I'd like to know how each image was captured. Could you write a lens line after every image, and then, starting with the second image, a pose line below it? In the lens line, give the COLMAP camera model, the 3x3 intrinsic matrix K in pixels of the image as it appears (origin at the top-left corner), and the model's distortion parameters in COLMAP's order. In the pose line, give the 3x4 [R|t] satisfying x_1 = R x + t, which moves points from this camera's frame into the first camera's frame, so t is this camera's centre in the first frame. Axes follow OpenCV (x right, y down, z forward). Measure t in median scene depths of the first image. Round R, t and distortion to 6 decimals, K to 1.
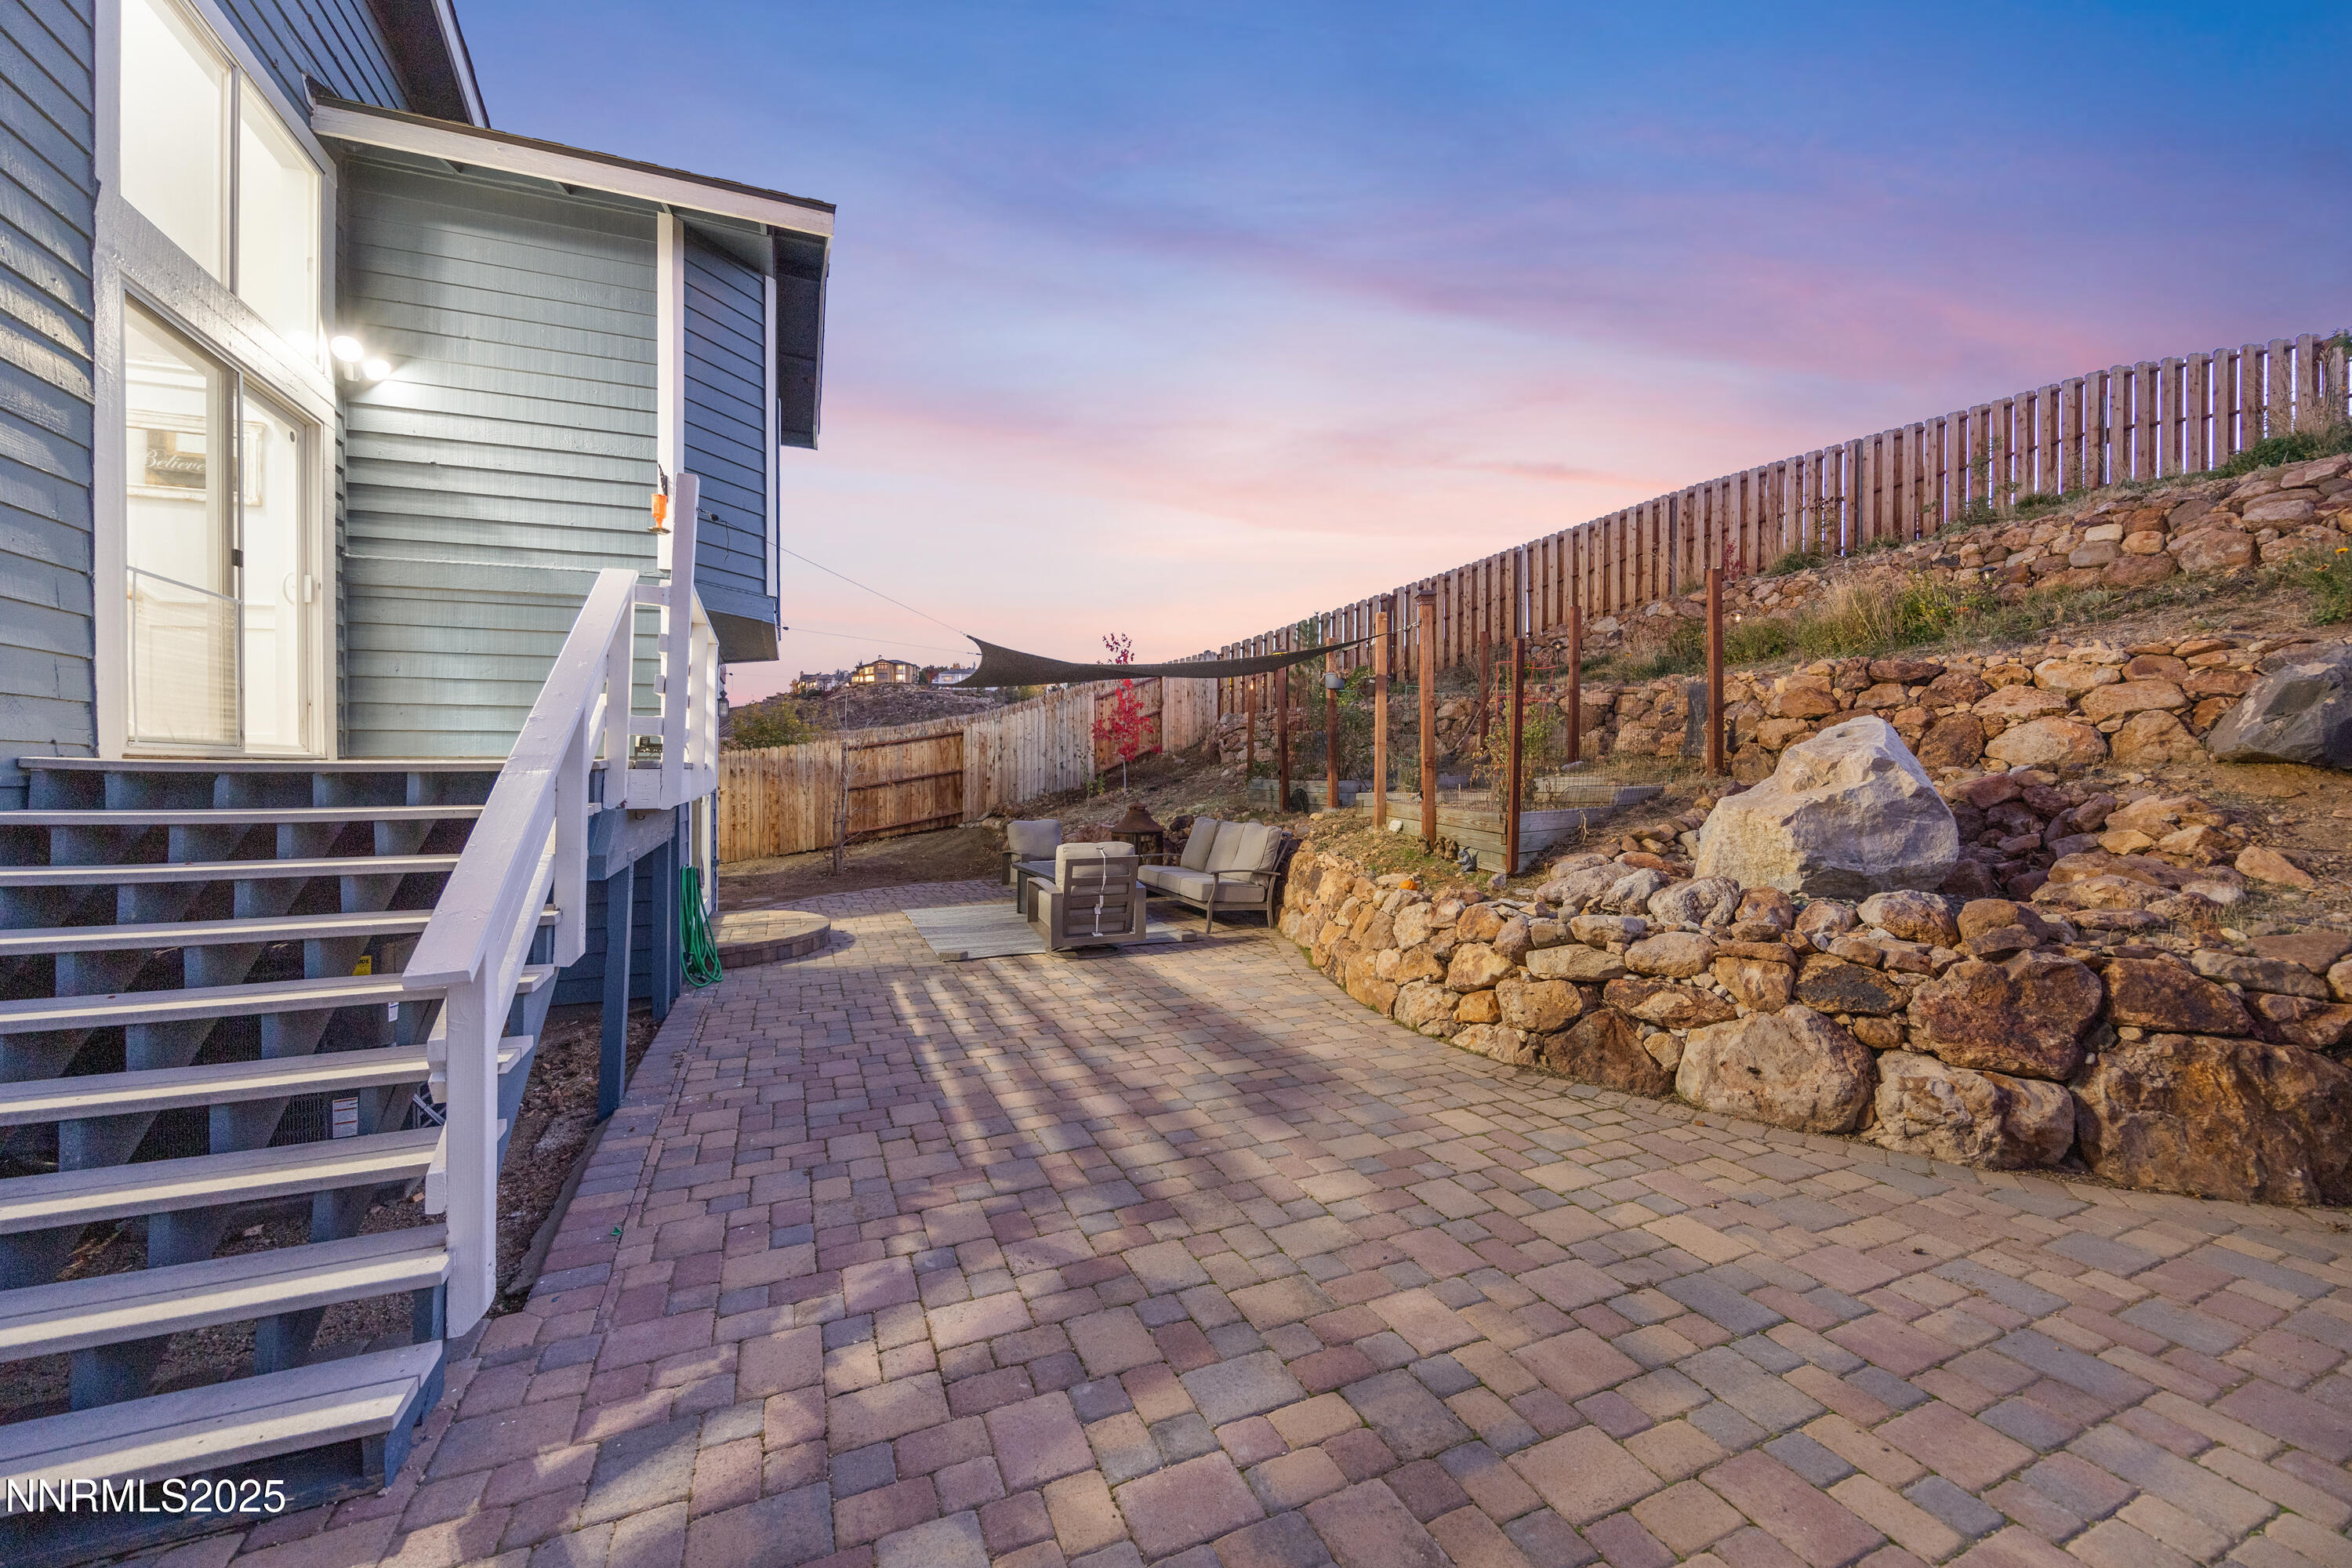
lens RADIAL K [[941.7, 0, 1176.0], [0, 941.7, 784.0], [0, 0, 1]] dist [0.000420, 0.000037]
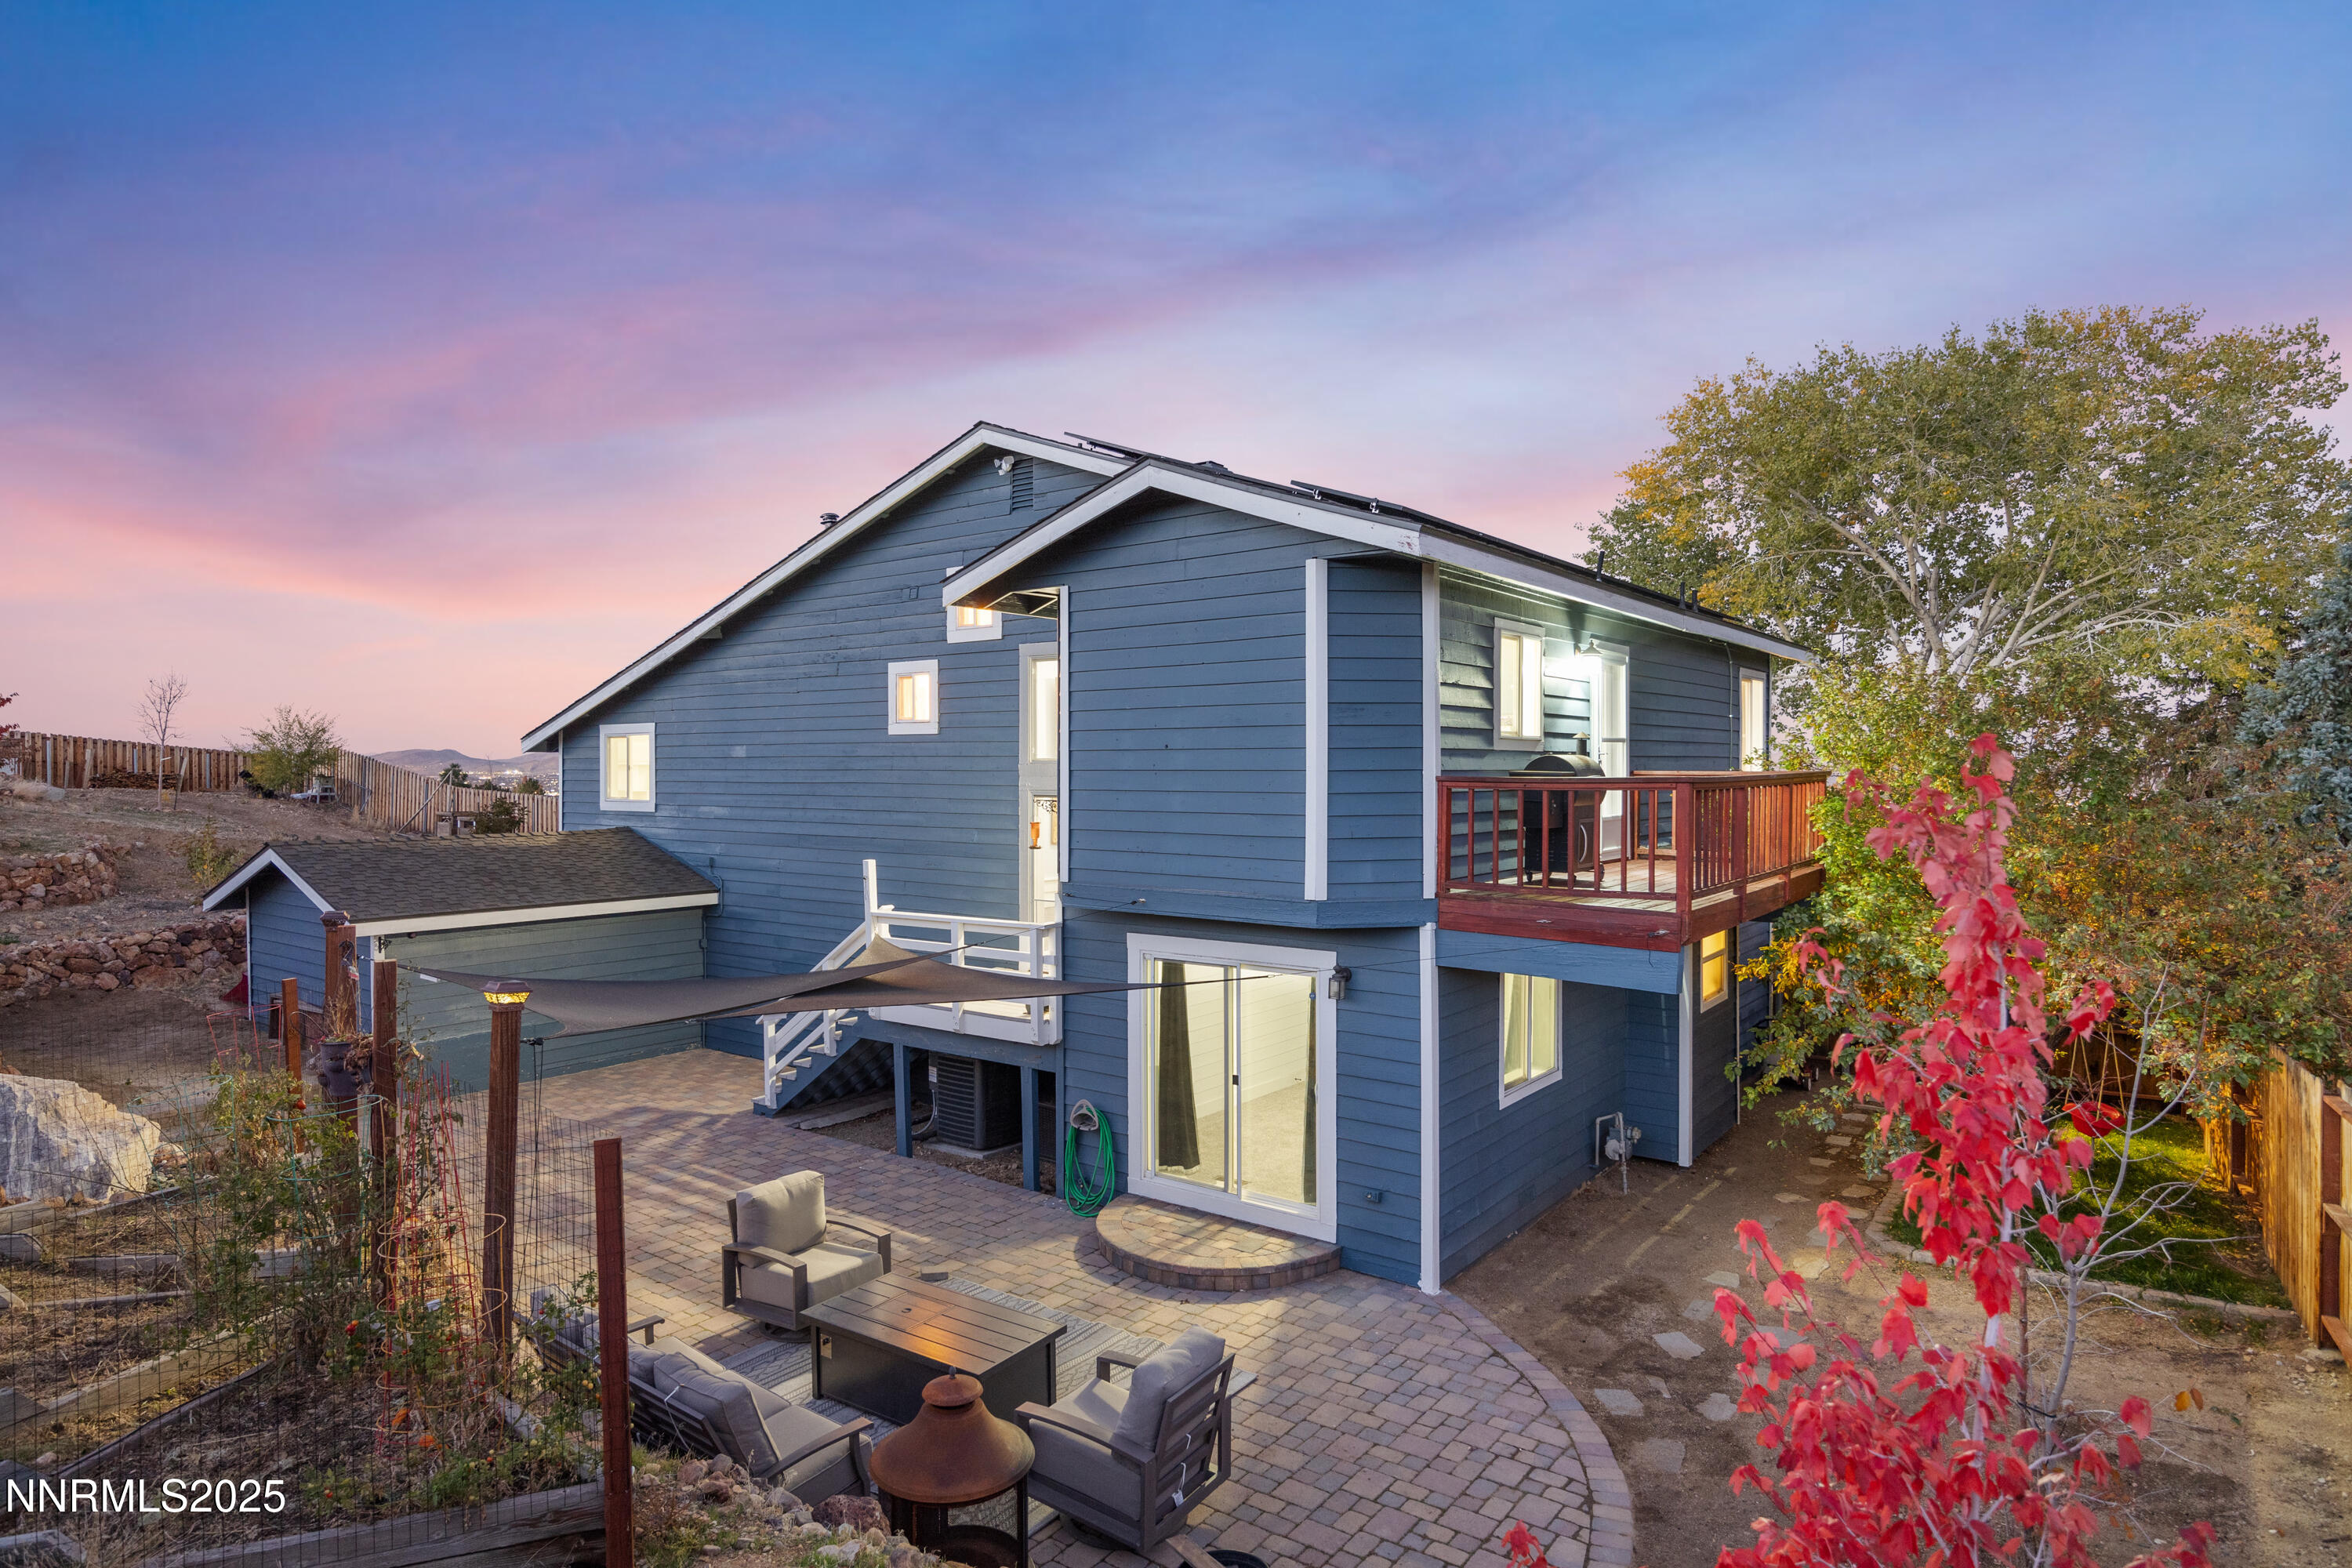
lens RADIAL K [[1332.6, 0, 1176.0], [0, 1332.6, 784.0], [0, 0, 1]] dist [0.002147, 0.000260]
pose [[-0.870361, 0.002164, -0.492409, 0.375830], [-0.007147, 0.999830, 0.017025, -0.609552], [0.492362, 0.018337, -0.870197, 4.213691]]
